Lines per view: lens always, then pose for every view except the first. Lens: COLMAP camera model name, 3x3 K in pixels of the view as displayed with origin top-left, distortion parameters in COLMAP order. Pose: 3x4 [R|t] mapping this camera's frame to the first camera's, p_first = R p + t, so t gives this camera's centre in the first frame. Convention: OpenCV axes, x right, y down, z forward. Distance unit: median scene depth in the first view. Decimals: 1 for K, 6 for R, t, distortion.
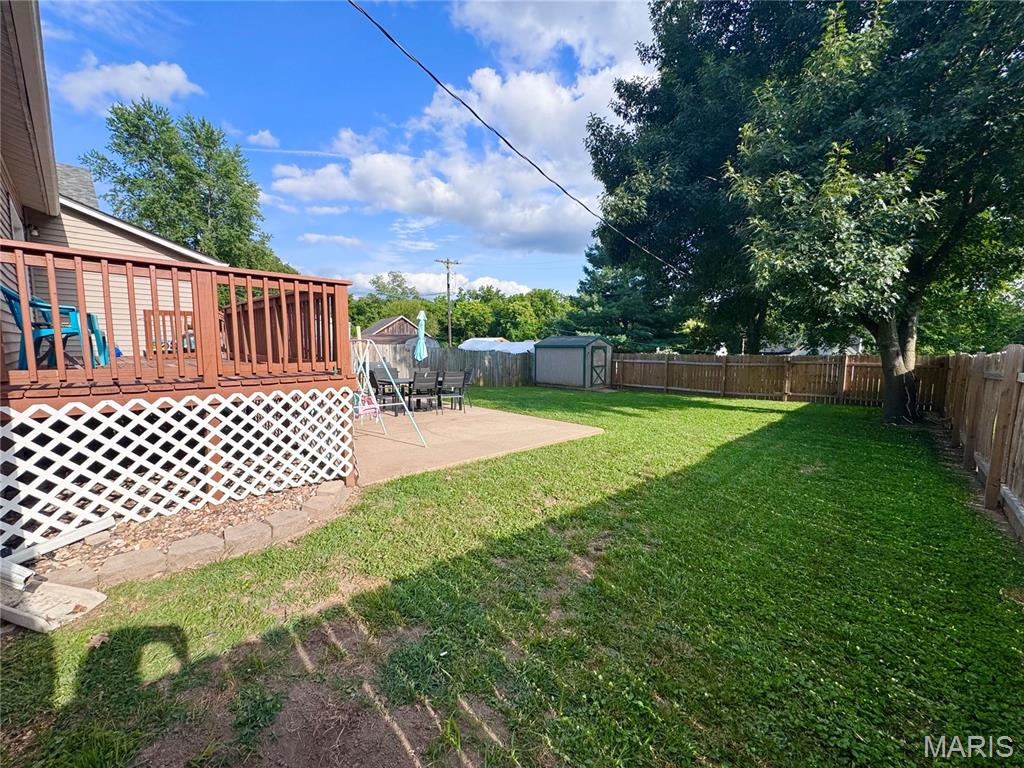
lens RADIAL K [[413.0, 0, 512.0], [0, 413.0, 384.0], [0, 0, 1]] dist [-0.000455, -0.000069]
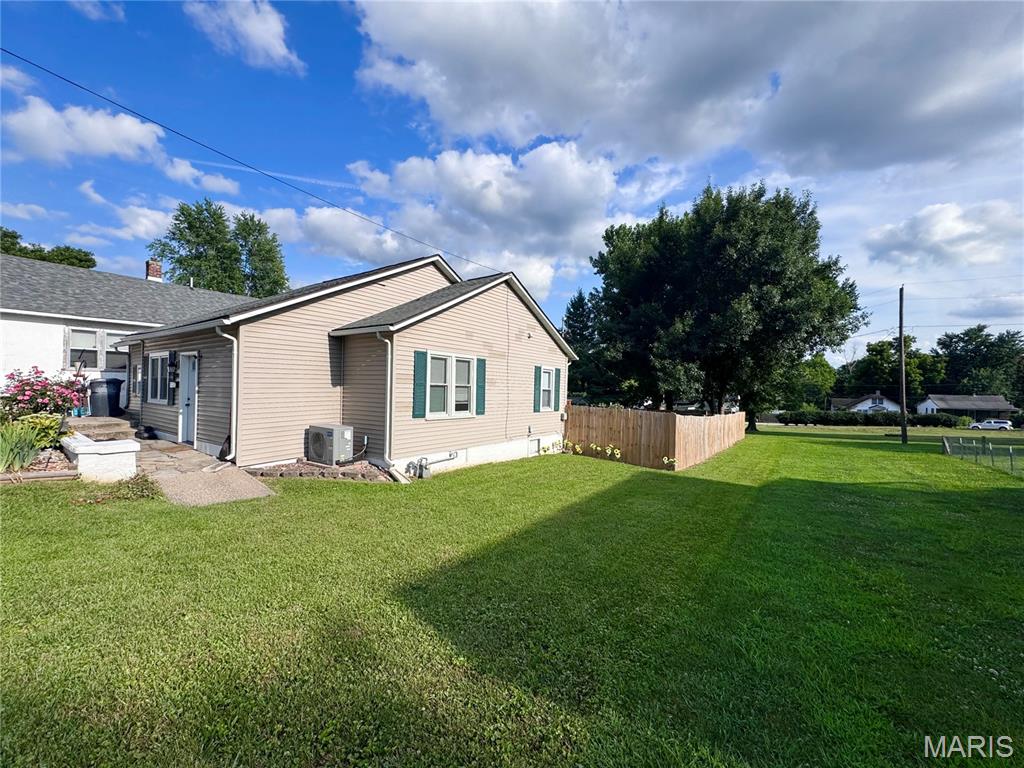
lens RADIAL K [[413.0, 0, 512.0], [0, 413.0, 384.0], [0, 0, 1]] dist [-0.000455, -0.000069]
pose [[0.988075, 0.011270, 0.153561, -1.023136], [0.004839, 0.994553, -0.104124, 0.019263], [-0.153898, 0.103625, 0.982638, -1.950354]]
